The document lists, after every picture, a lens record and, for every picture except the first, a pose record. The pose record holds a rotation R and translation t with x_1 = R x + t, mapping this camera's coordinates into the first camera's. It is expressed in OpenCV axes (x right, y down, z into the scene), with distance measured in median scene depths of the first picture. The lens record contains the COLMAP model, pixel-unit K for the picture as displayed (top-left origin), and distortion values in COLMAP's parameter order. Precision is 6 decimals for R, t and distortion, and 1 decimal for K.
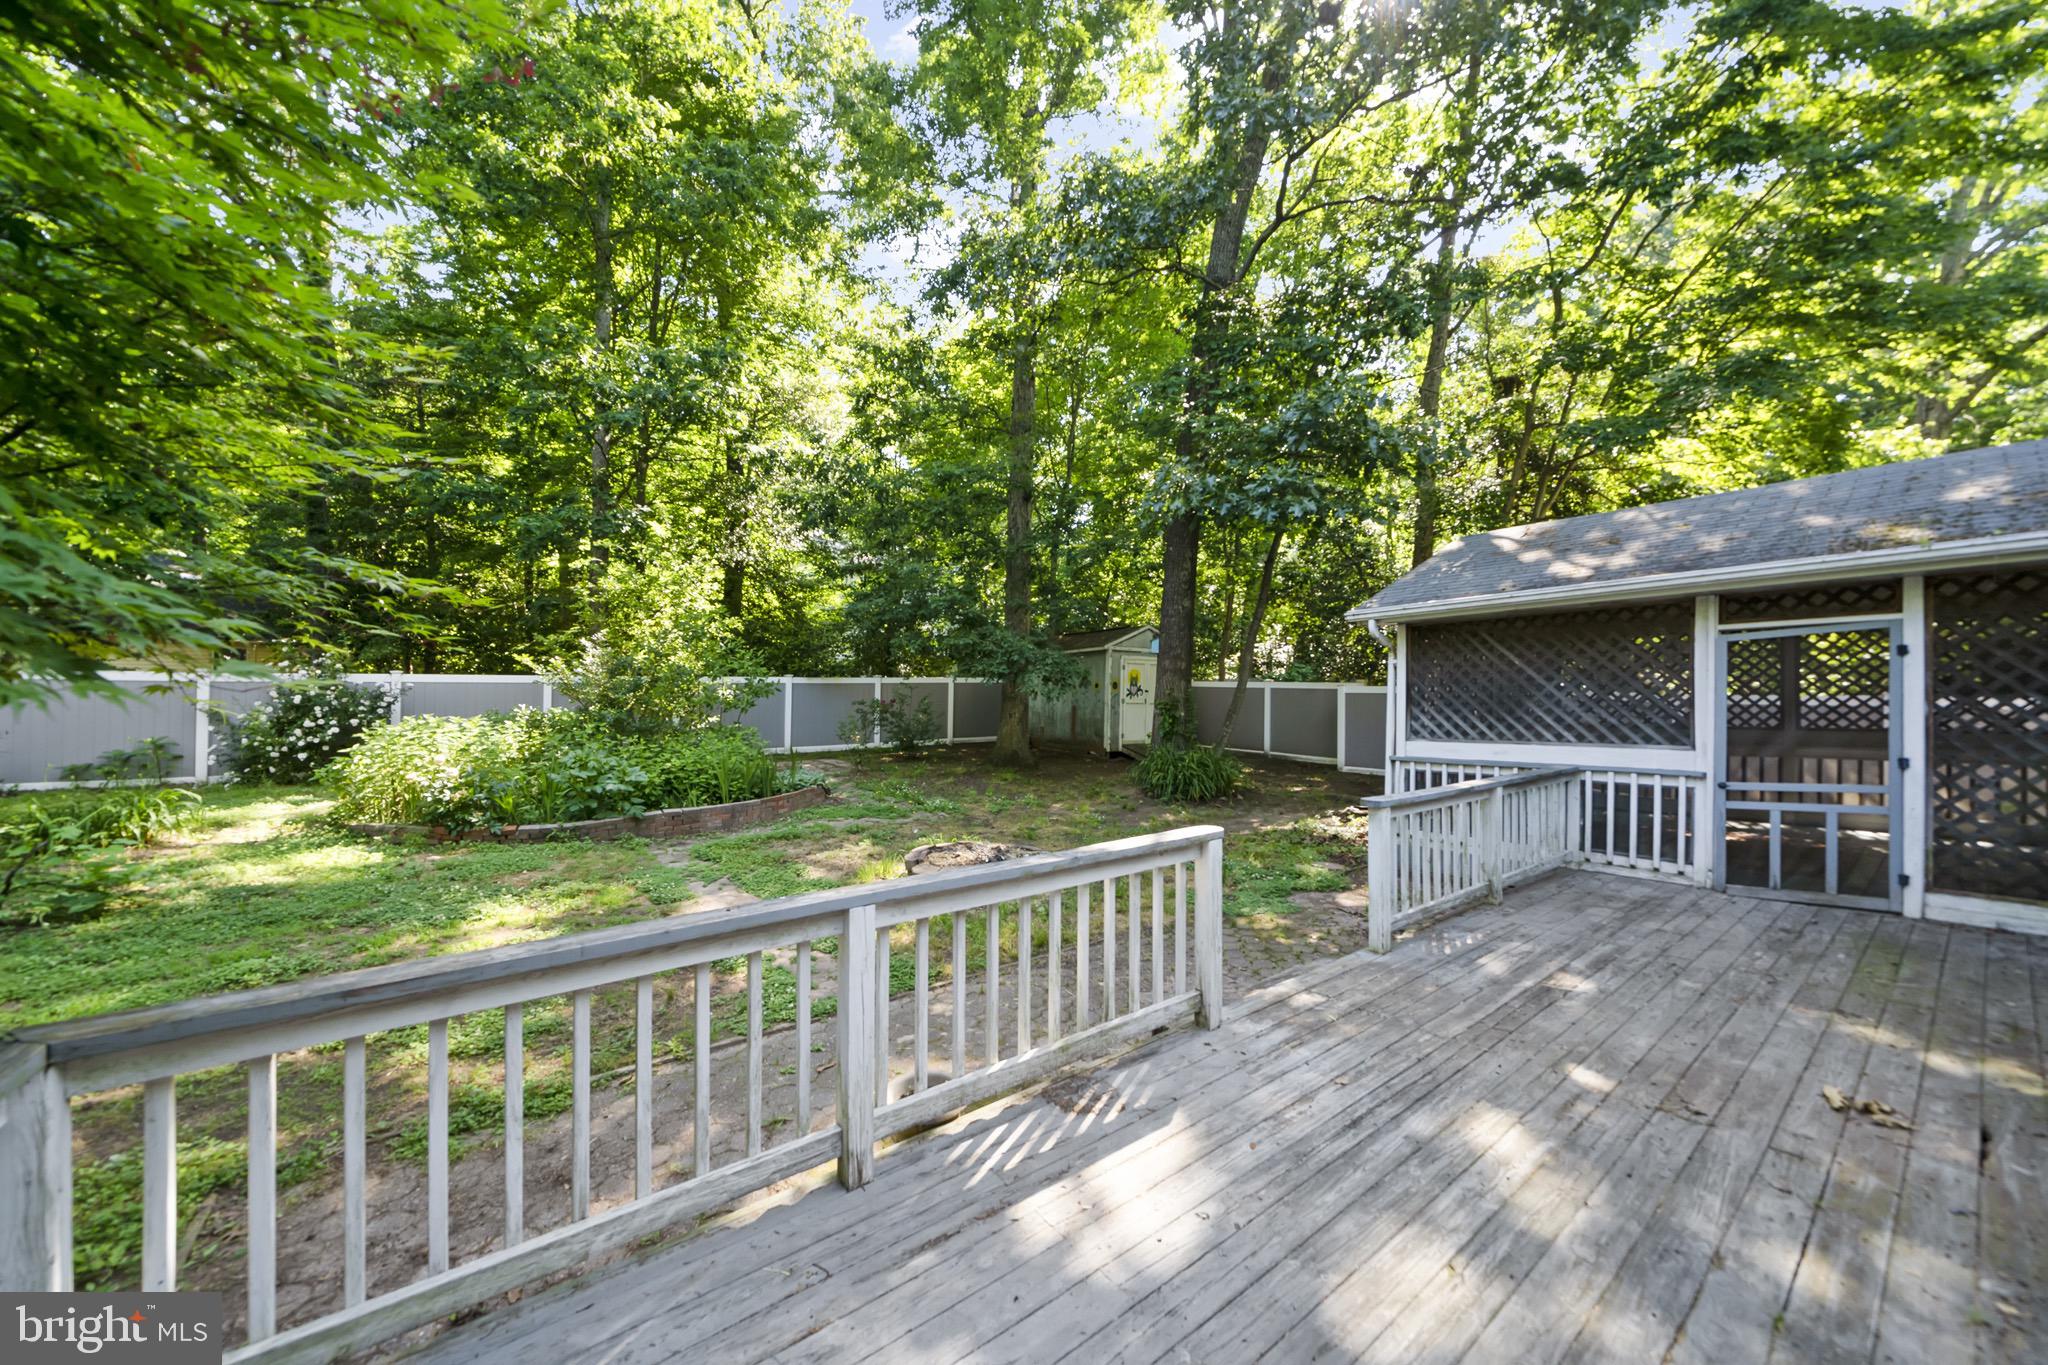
lens RADIAL K [[717.0, 0, 1033.4], [0, 717.0, 693.1], [0, 0, 1]] dist [-0.001779, -0.000195]
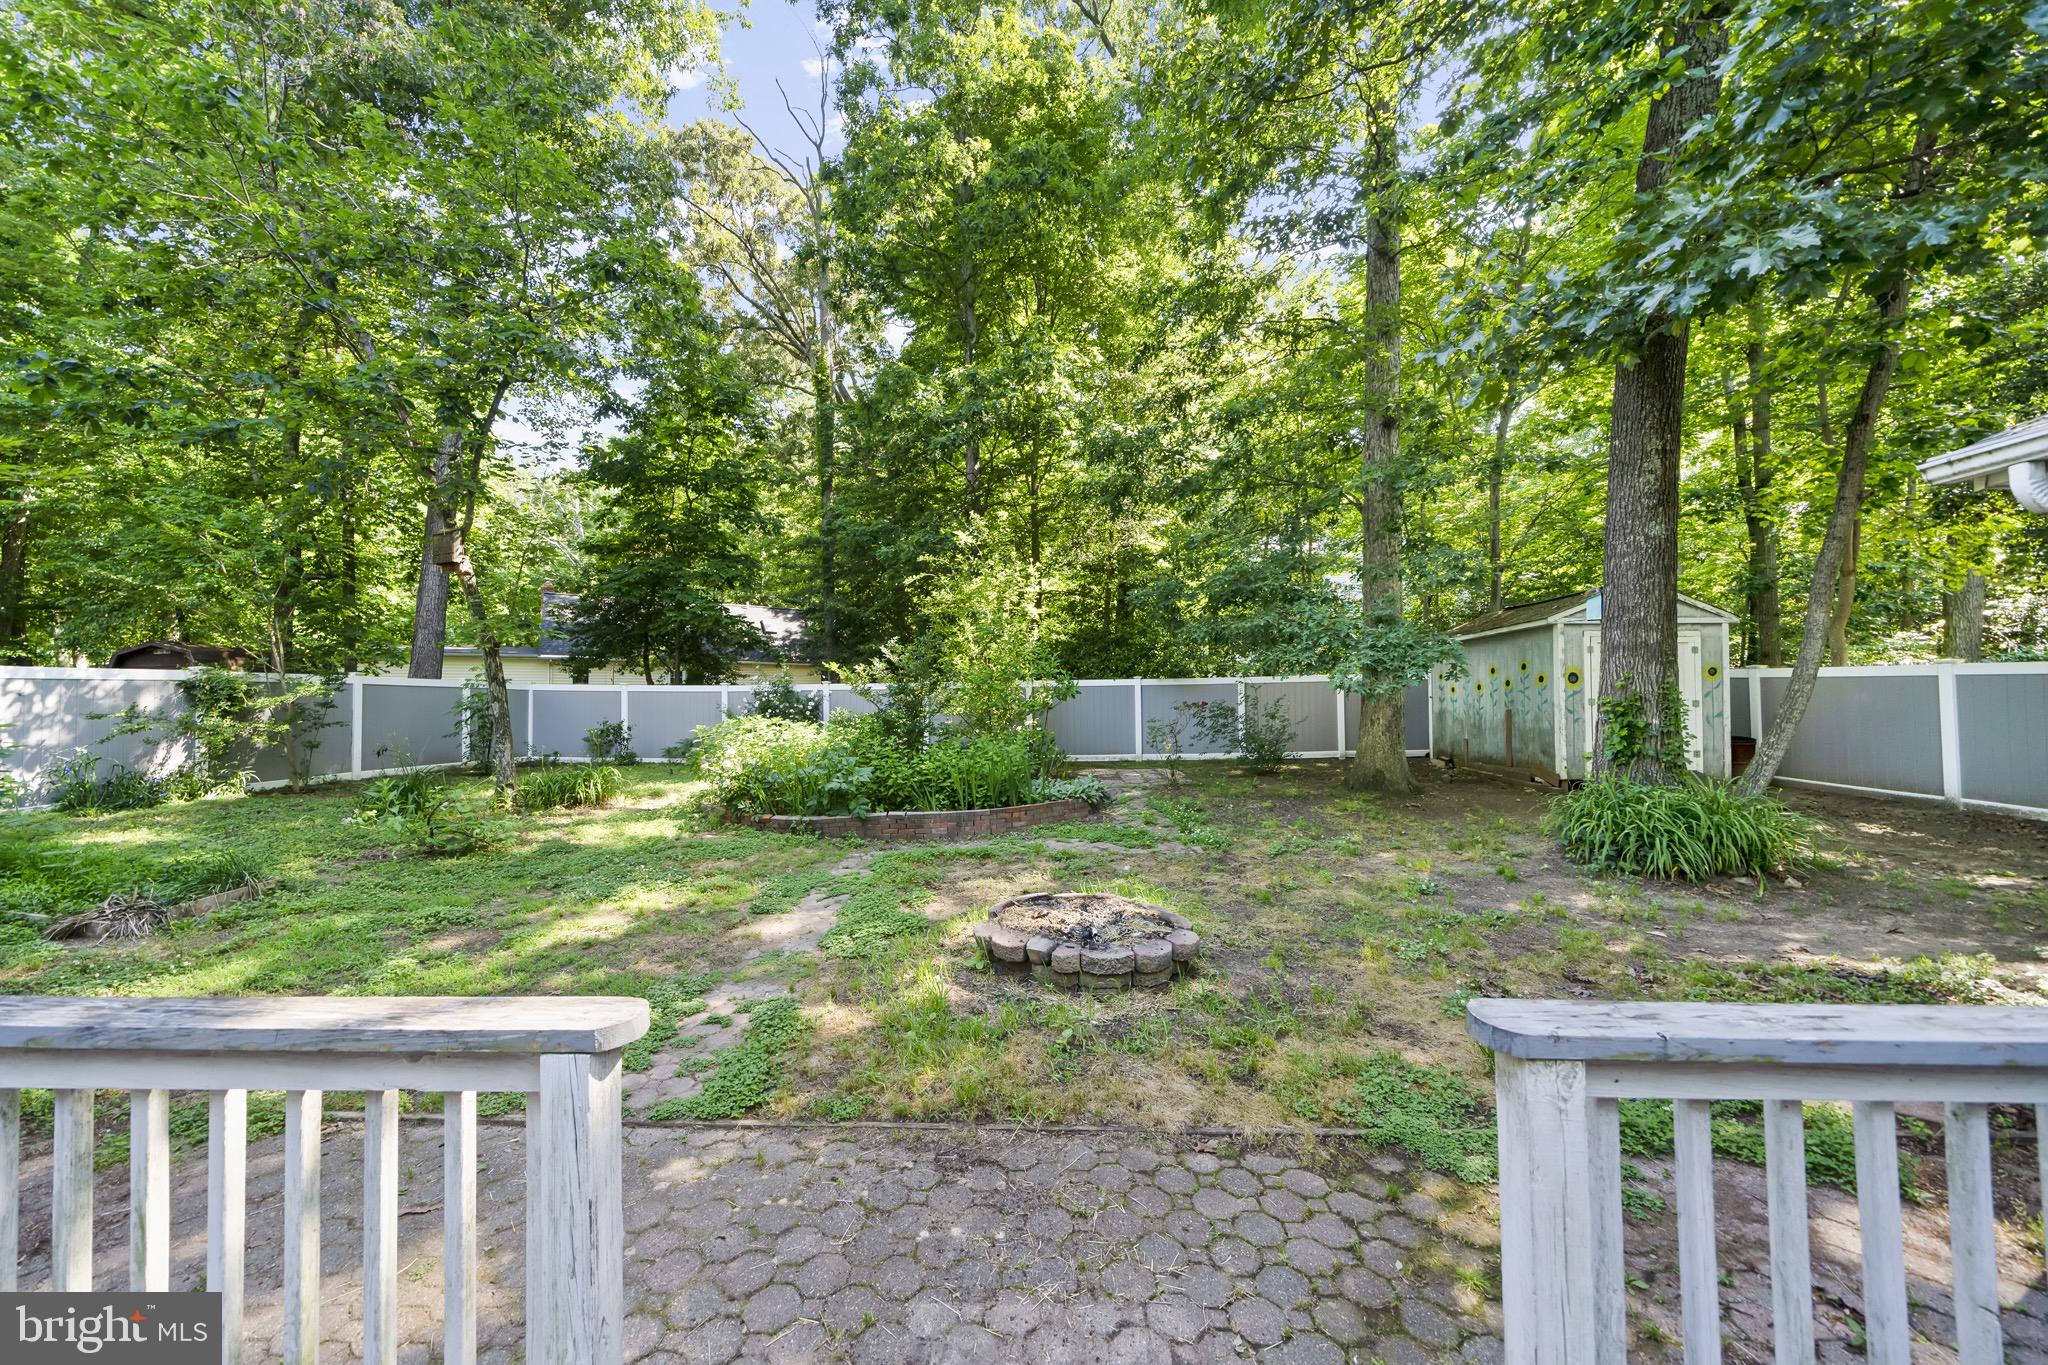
lens RADIAL K [[717.0, 0, 1021.4], [0, 717.0, 678.8], [0, 0, 1]] dist [-0.001779, -0.000195]
pose [[0.778169, -0.027521, -0.627451, 0.168931], [0.008812, 0.999420, -0.032906, 0.008913], [0.627993, 0.020077, 0.777960, 0.225370]]
